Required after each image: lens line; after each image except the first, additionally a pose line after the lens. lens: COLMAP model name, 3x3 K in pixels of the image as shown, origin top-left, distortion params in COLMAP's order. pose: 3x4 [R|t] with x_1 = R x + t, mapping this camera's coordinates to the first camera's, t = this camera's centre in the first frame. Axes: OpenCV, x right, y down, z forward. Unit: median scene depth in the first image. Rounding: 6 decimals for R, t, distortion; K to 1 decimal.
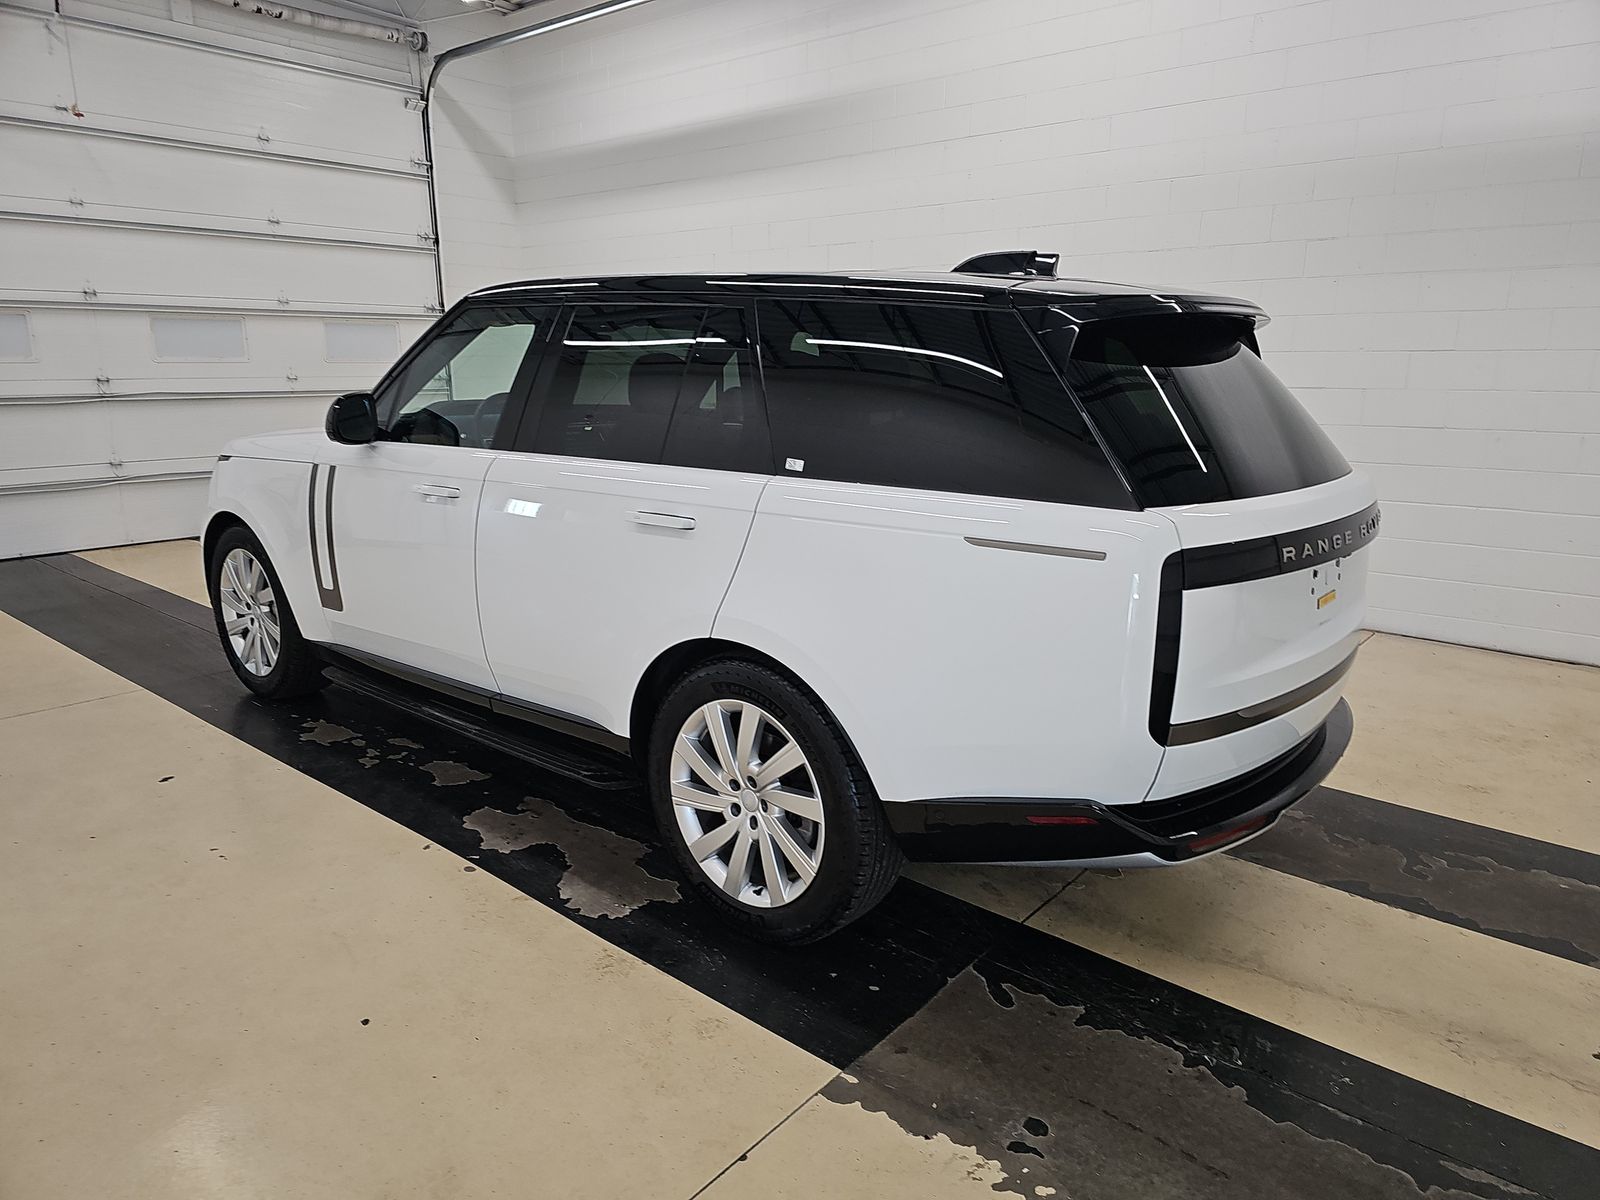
lens RADIAL K [[1056.8, 0, 800.0], [0, 1056.8, 600.0], [0, 0, 1]] dist [0.042620, -0.038328]
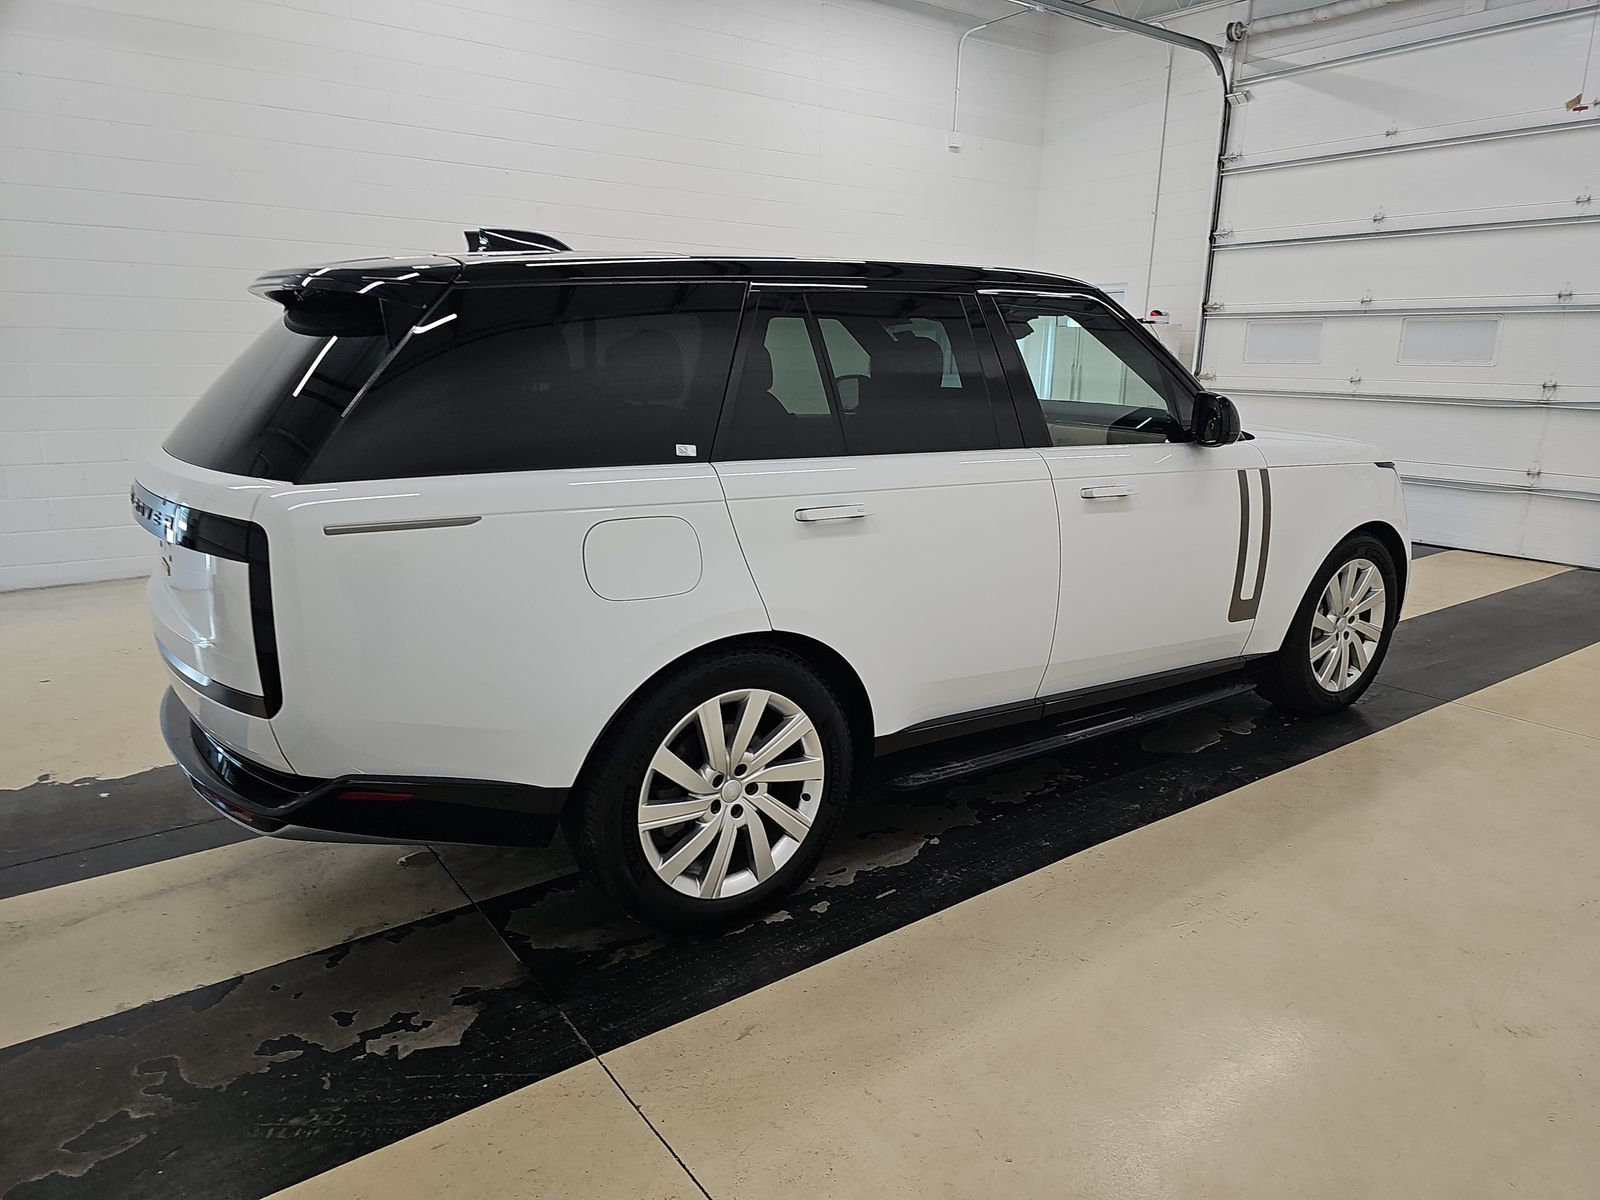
lens RADIAL K [[1044.7, 0, 806.9], [0, 1044.7, 589.7], [0, 0, 1]] dist [0.046348, -0.038186]
pose [[-0.240918, 0.207363, -0.948135, 0.463177], [-0.233344, 0.935878, 0.263974, -0.136787], [0.942077, 0.284837, -0.177083, 0.623527]]
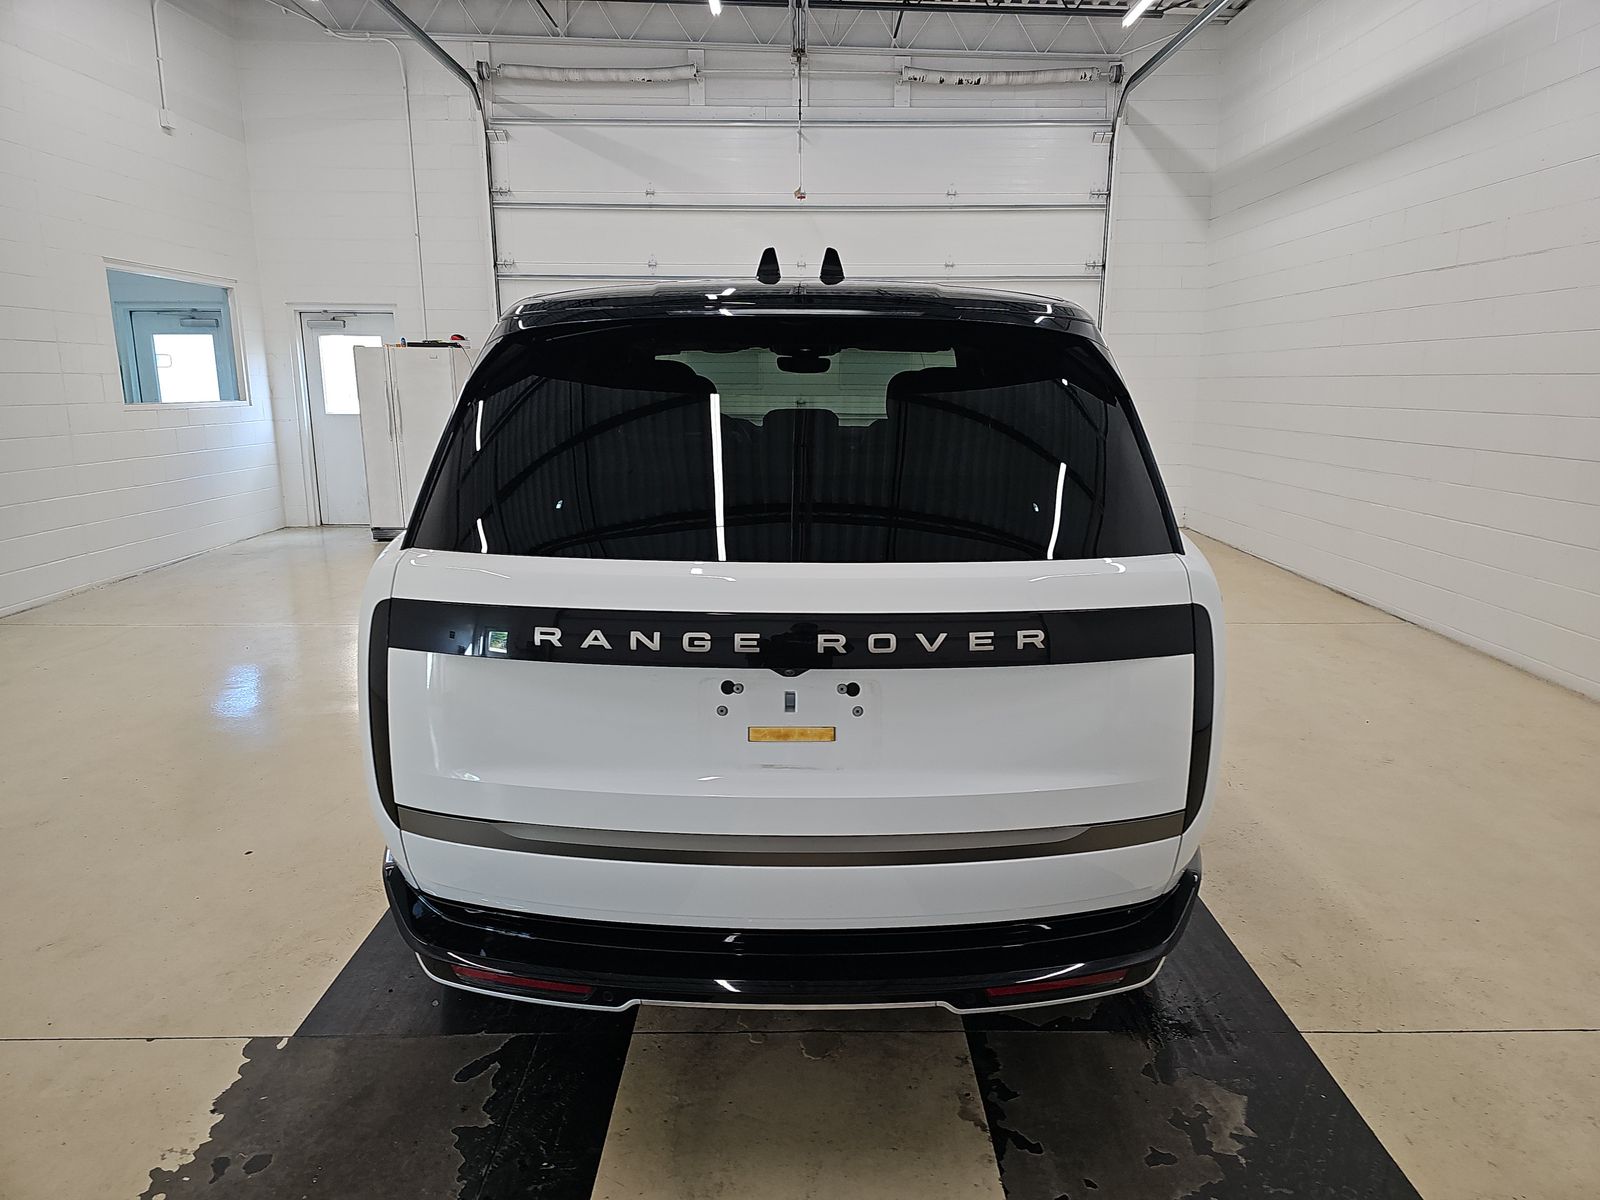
lens RADIAL K [[1044.7, 0, 806.9], [0, 1044.7, 589.7], [0, 0, 1]] dist [0.046348, -0.038186]
pose [[0.644152, 0.147672, -0.750507, 0.348228], [-0.170594, 0.984208, 0.047237, -0.043814], [0.745631, 0.097605, 0.659172, 0.201430]]
